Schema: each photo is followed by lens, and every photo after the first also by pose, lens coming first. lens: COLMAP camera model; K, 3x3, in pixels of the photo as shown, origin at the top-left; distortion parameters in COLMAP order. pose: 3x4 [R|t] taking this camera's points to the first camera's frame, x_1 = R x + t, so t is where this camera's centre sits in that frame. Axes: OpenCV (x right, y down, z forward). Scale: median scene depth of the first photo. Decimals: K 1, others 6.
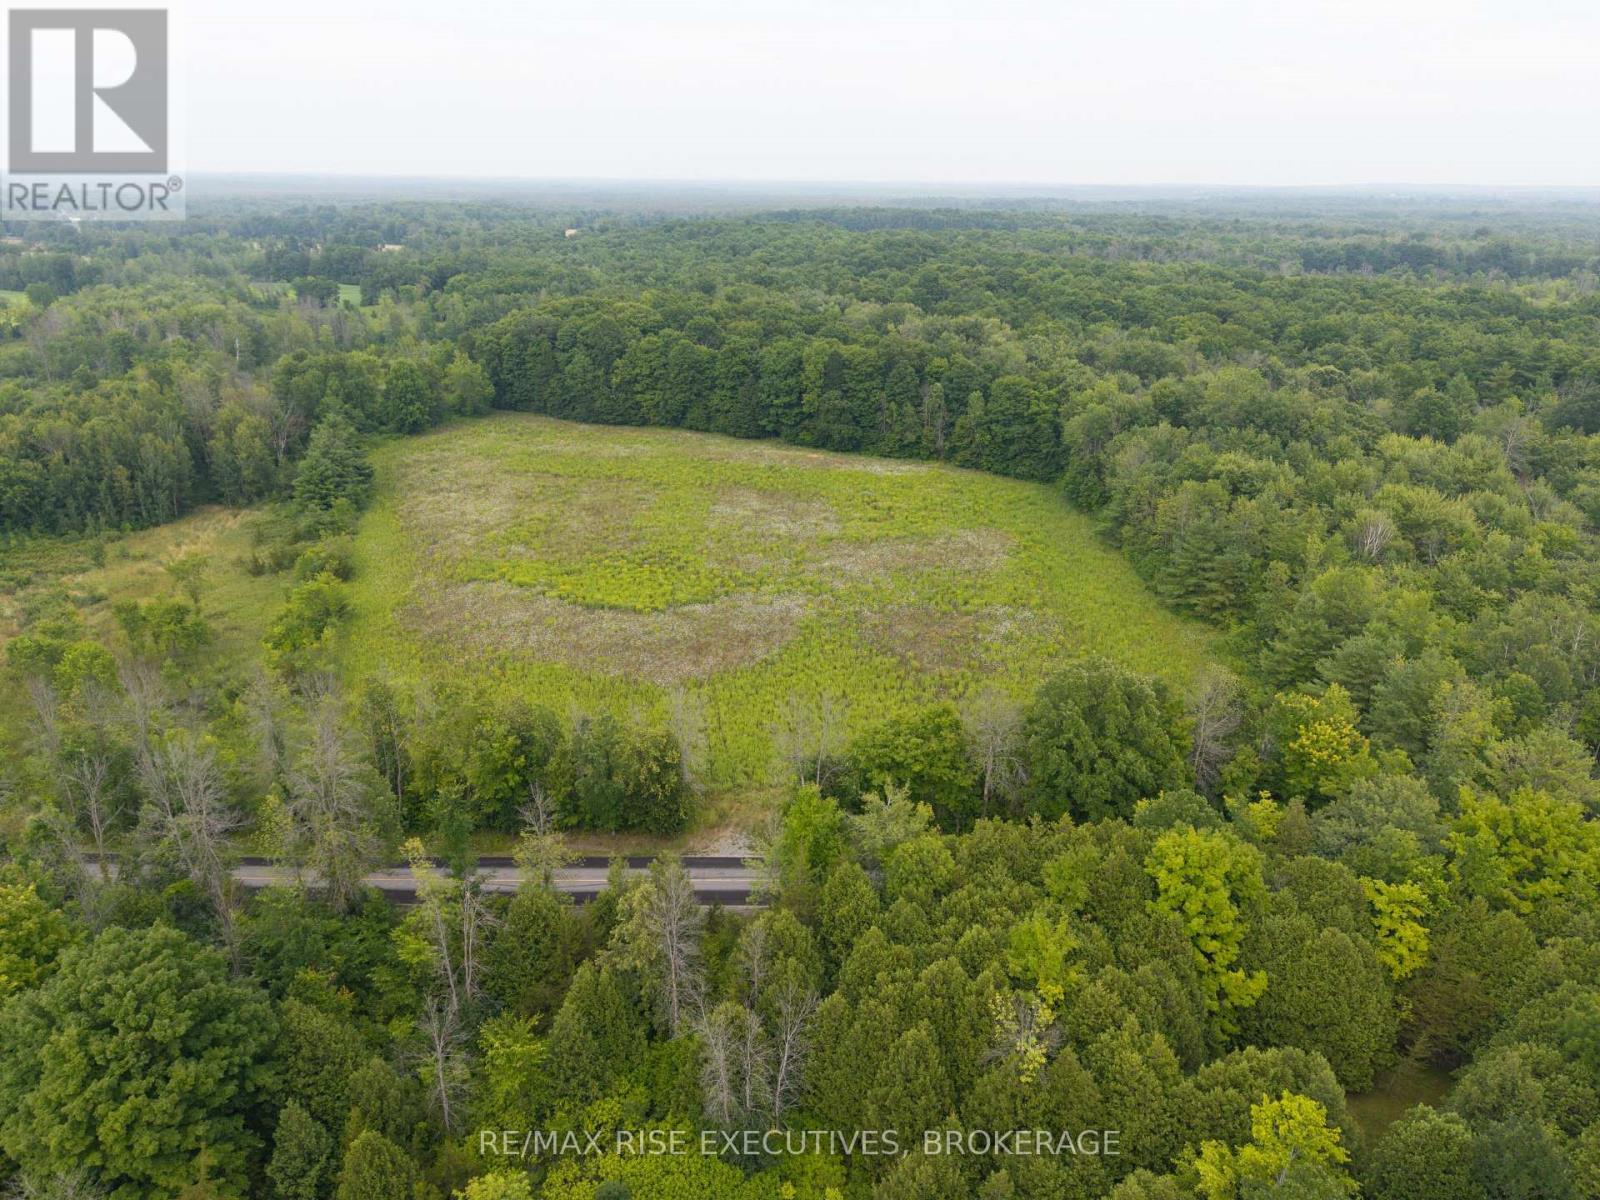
lens RADIAL K [[1064.7, 0, 776.0], [0, 1064.7, 599.2], [0, 0, 1]] dist [-0.035985, -0.000520]
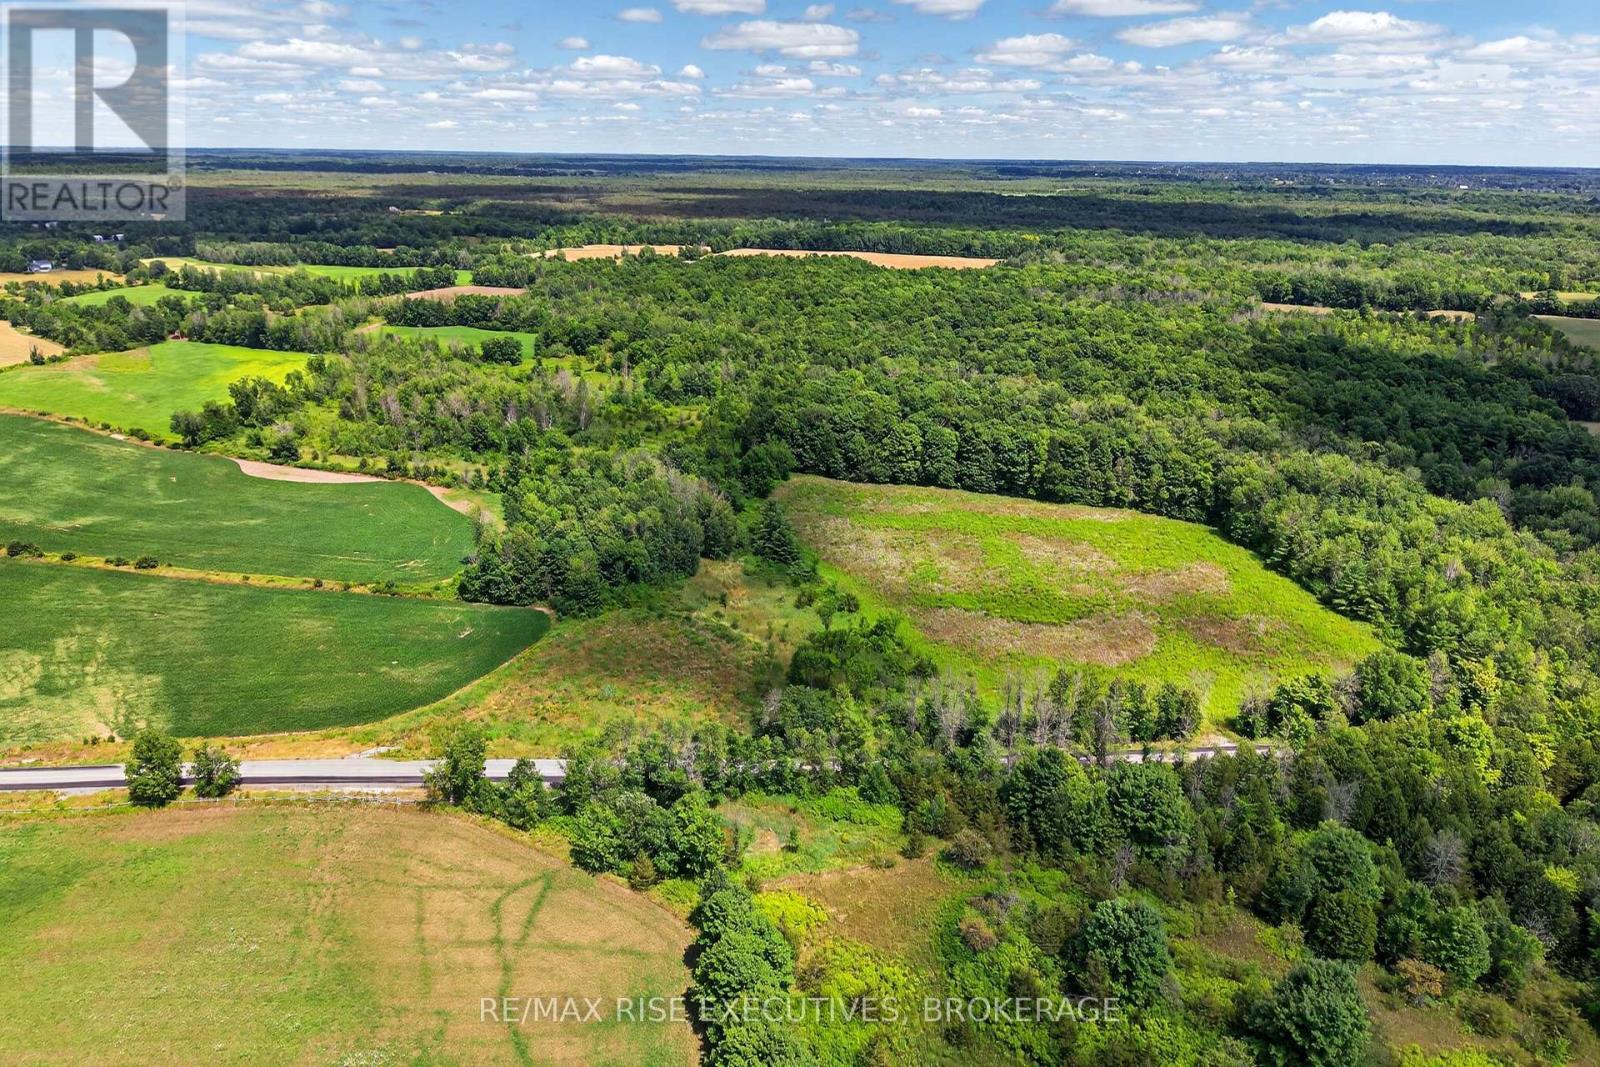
lens RADIAL K [[1039.8, 0, 795.3], [0, 1039.8, 576.2], [0, 0, 1]] dist [0.079044, -0.110475]
pose [[0.994192, -0.019011, 0.105931, -0.484682], [0.018464, 0.999811, 0.006140, -0.052840], [-0.106027, -0.004148, 0.994355, -0.441384]]
